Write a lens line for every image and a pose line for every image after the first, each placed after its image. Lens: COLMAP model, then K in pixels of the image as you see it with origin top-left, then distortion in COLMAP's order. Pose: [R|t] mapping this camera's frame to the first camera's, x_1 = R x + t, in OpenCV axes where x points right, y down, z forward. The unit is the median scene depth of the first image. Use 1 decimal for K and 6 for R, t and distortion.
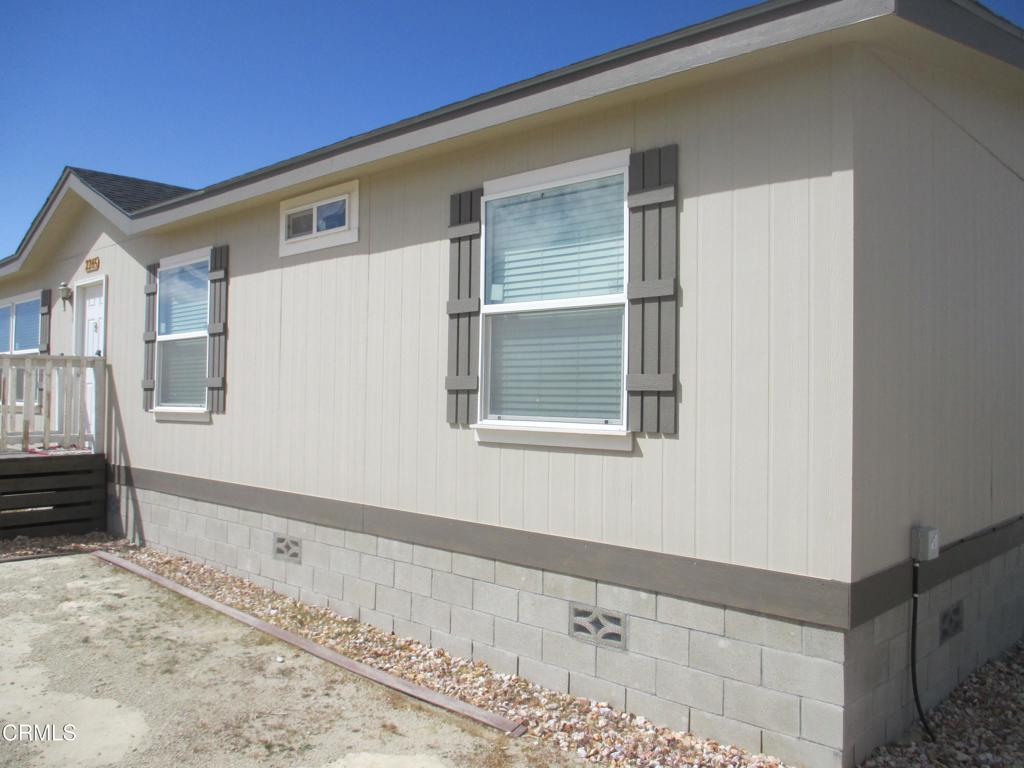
lens RADIAL K [[861.7, 0, 497.6], [0, 861.7, 359.7], [0, 0, 1]] dist [-0.038342, 0.000031]
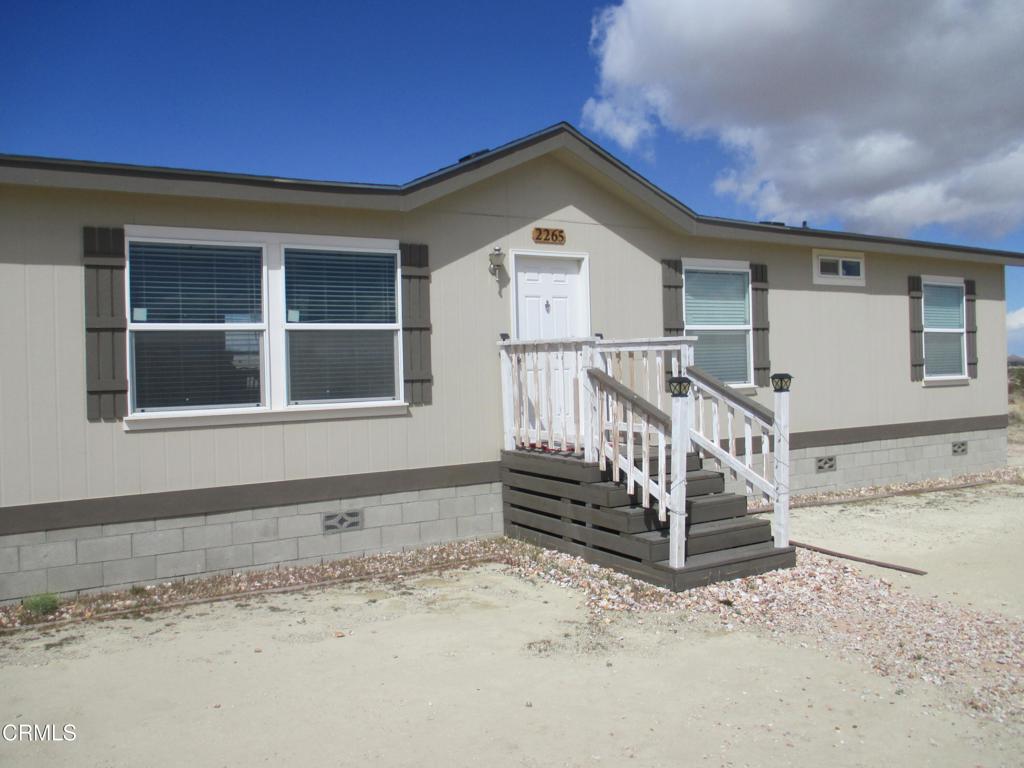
lens RADIAL K [[861.7, 0, 510.1], [0, 861.7, 374.9], [0, 0, 1]] dist [-0.038342, 0.000031]
pose [[0.232730, -0.030348, 0.972068, -2.077527], [-0.019155, 0.999176, 0.035780, 0.001636], [-0.972353, -0.026947, 0.231957, 1.275630]]
